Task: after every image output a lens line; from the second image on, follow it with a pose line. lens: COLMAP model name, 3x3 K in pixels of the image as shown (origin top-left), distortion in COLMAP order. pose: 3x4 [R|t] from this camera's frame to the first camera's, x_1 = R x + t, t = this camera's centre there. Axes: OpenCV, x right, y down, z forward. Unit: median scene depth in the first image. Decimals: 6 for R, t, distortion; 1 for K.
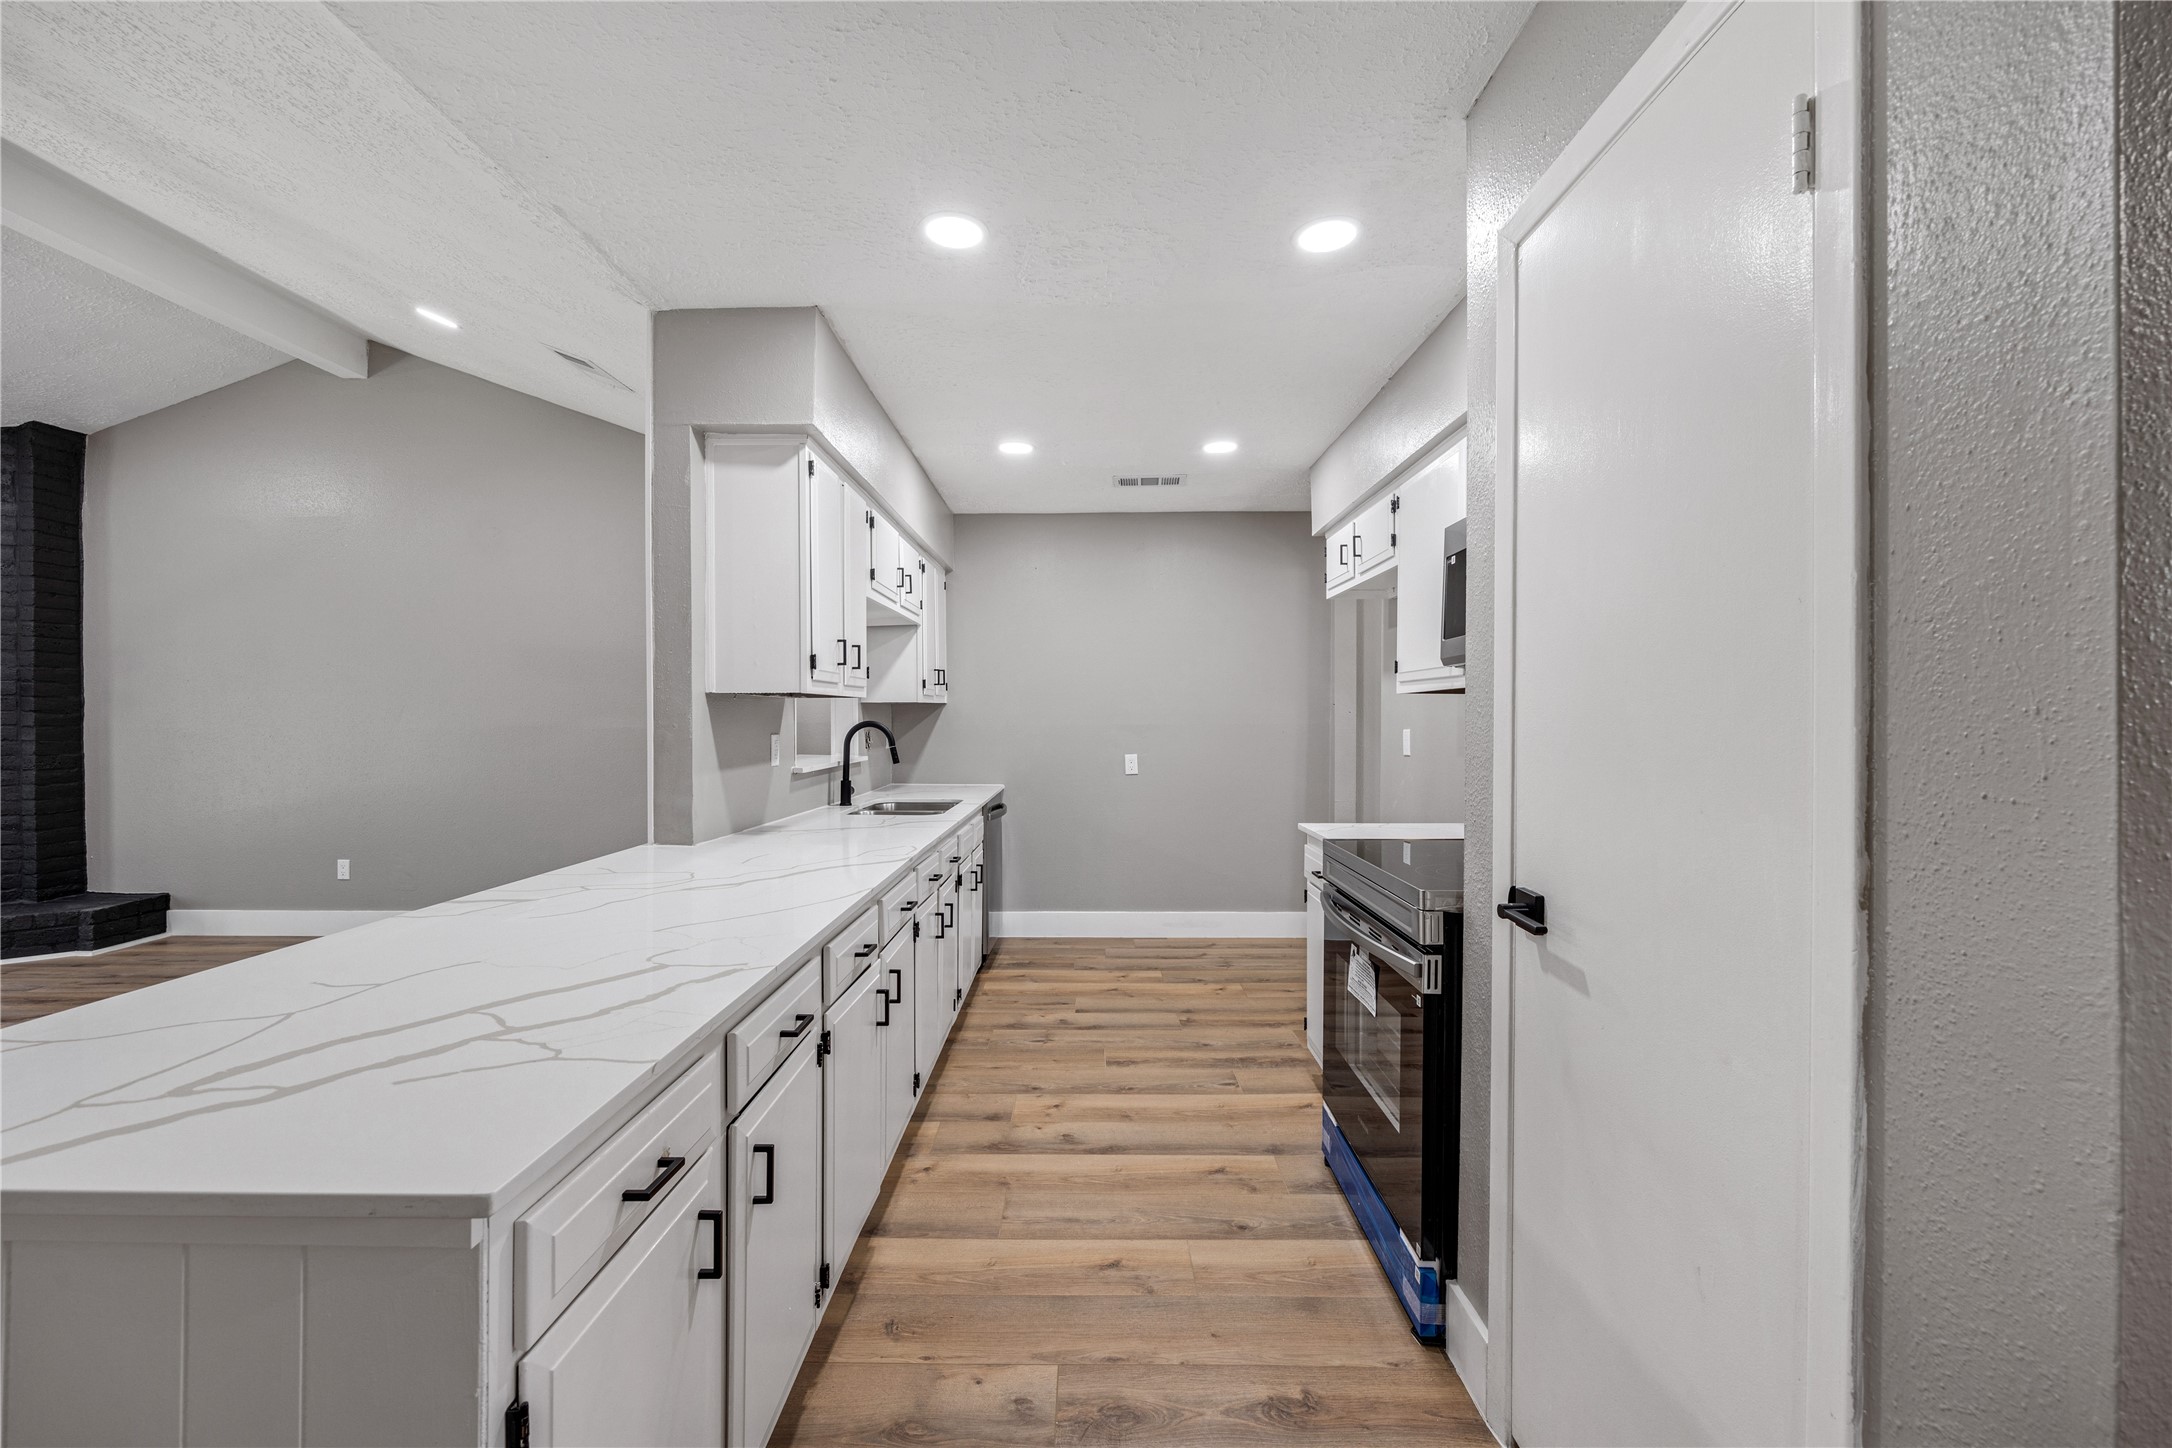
lens RADIAL K [[856.1, 0, 1084.3], [0, 856.1, 714.7], [0, 0, 1]] dist [-0.000507, 0.000013]
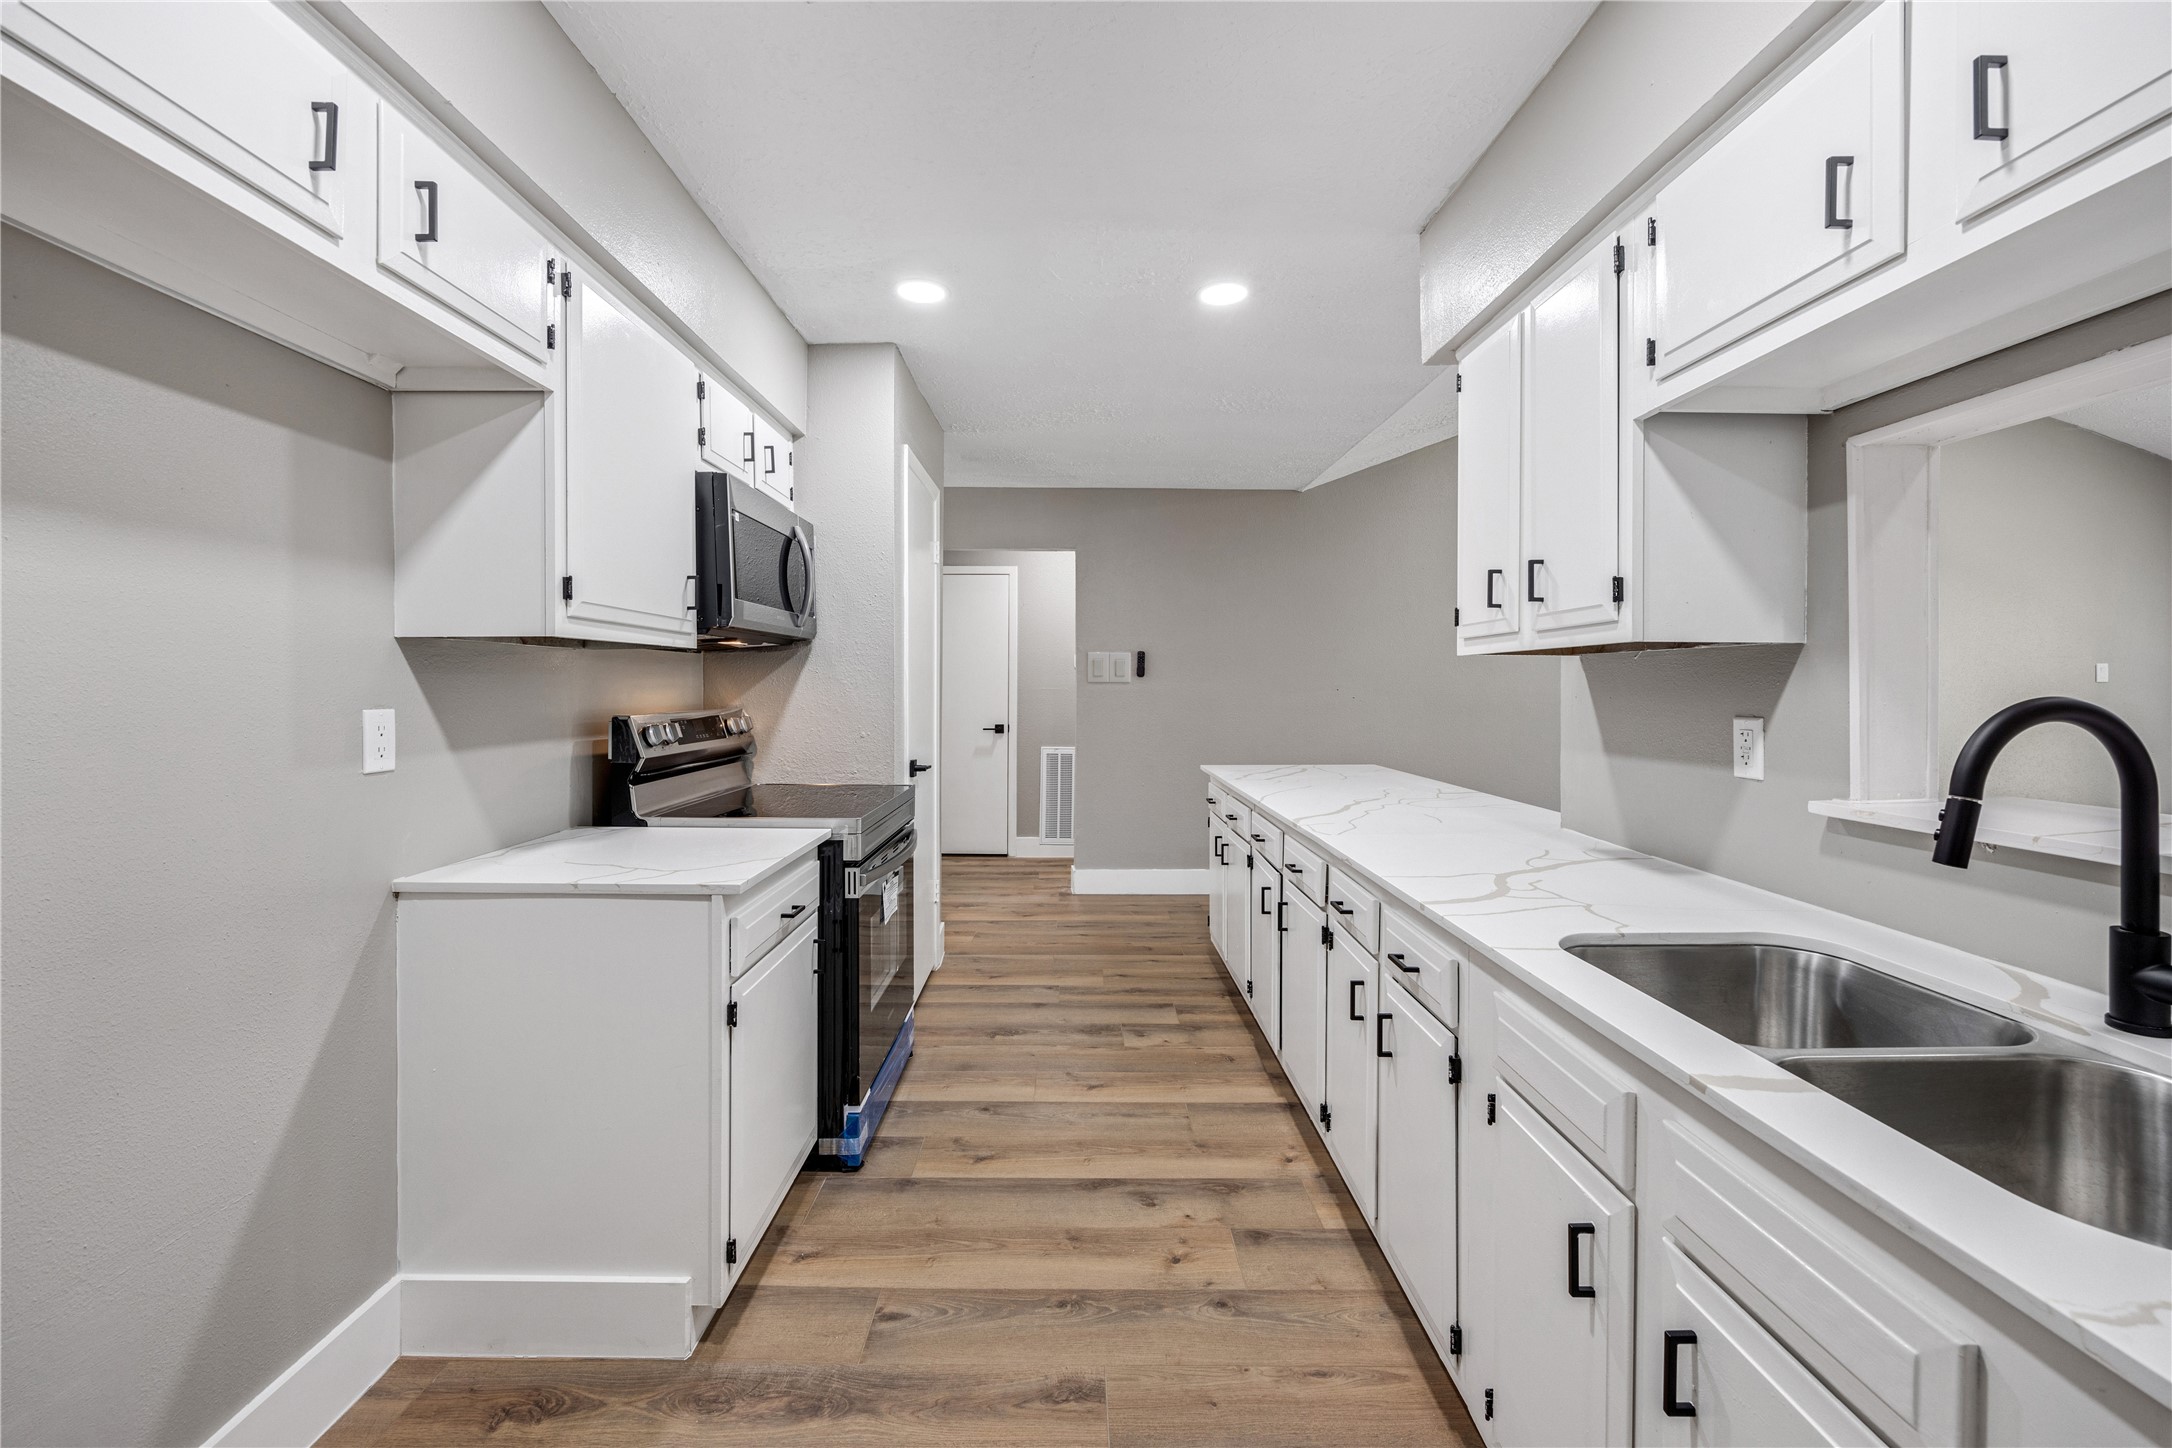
lens RADIAL K [[889.3, 0, 1086.0], [0, 889.3, 724.0], [0, 0, 1]] dist [-0.002111, -0.000145]
pose [[-0.999761, -0.004391, -0.021438, 0.066786], [-0.005248, 0.999182, 0.040104, 0.010364], [0.021244, 0.040207, -0.998966, 2.036817]]
